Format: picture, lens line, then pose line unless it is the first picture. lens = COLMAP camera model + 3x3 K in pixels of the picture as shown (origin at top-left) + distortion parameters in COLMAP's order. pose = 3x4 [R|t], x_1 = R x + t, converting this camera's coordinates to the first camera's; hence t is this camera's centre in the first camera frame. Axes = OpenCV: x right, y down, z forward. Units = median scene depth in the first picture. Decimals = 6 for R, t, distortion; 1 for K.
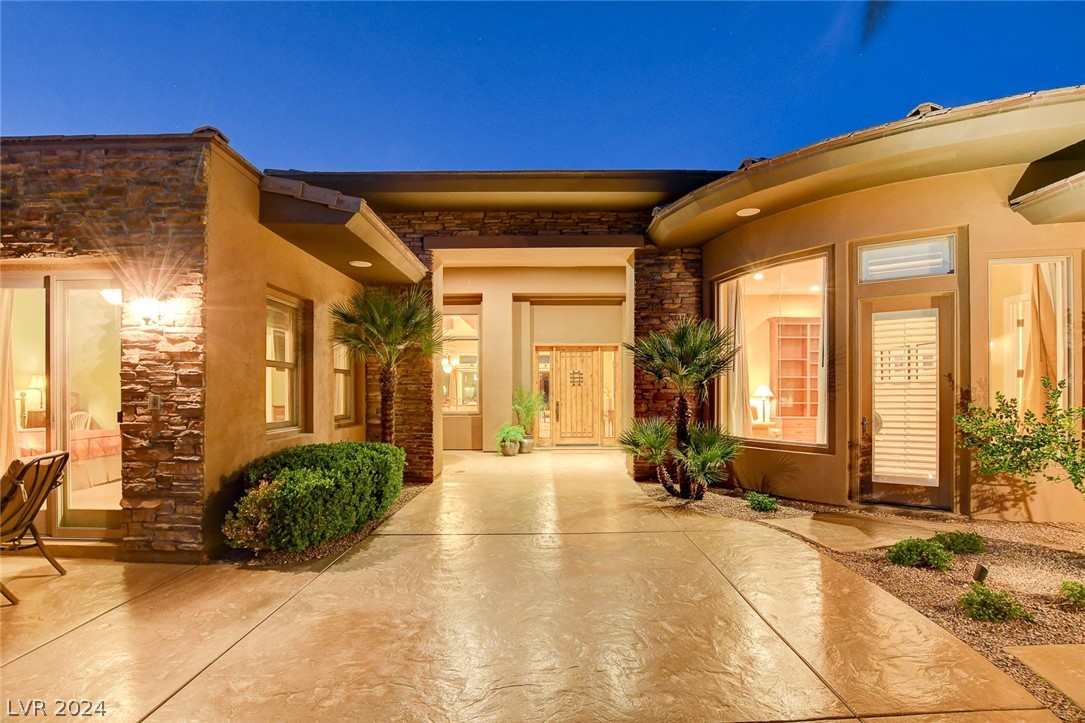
lens RADIAL K [[496.9, 0, 542.0], [0, 496.9, 393.1], [0, 0, 1]] dist [-0.021366, 0.000774]
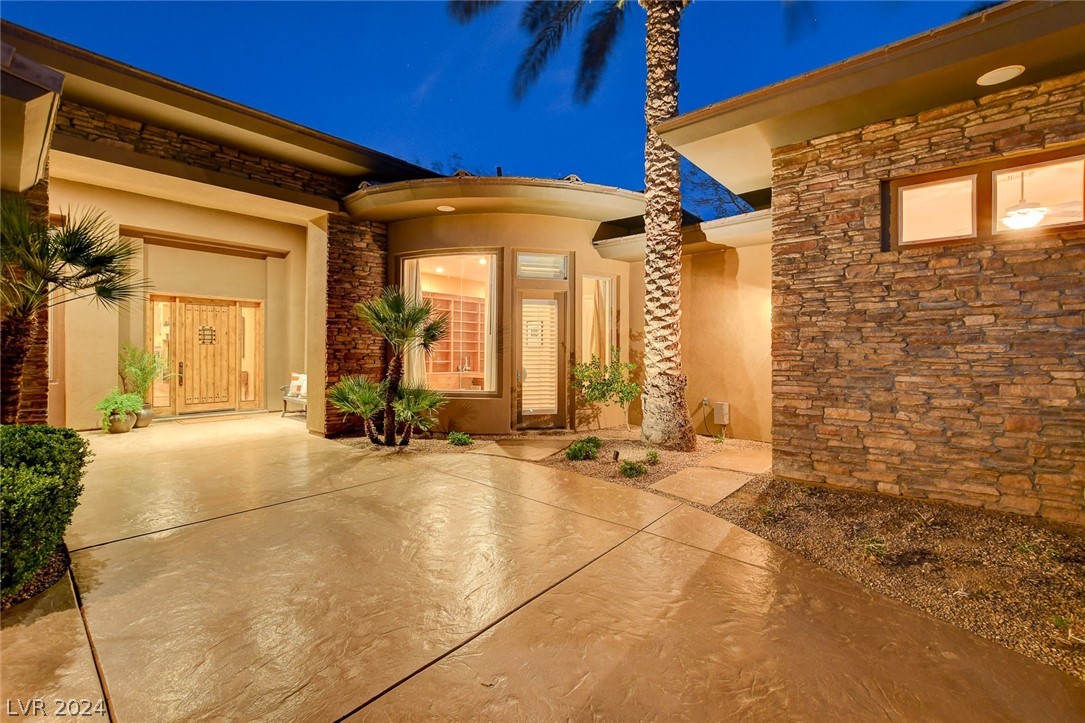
lens RADIAL K [[467.4, 0, 539.9], [0, 467.4, 349.8], [0, 0, 1]] dist [-0.002140, 0.000110]
pose [[0.665581, 0.010310, 0.746254, -0.319423], [-0.005339, 0.999945, -0.009053, -0.000561], [-0.746306, 0.002041, 0.665599, 0.039417]]
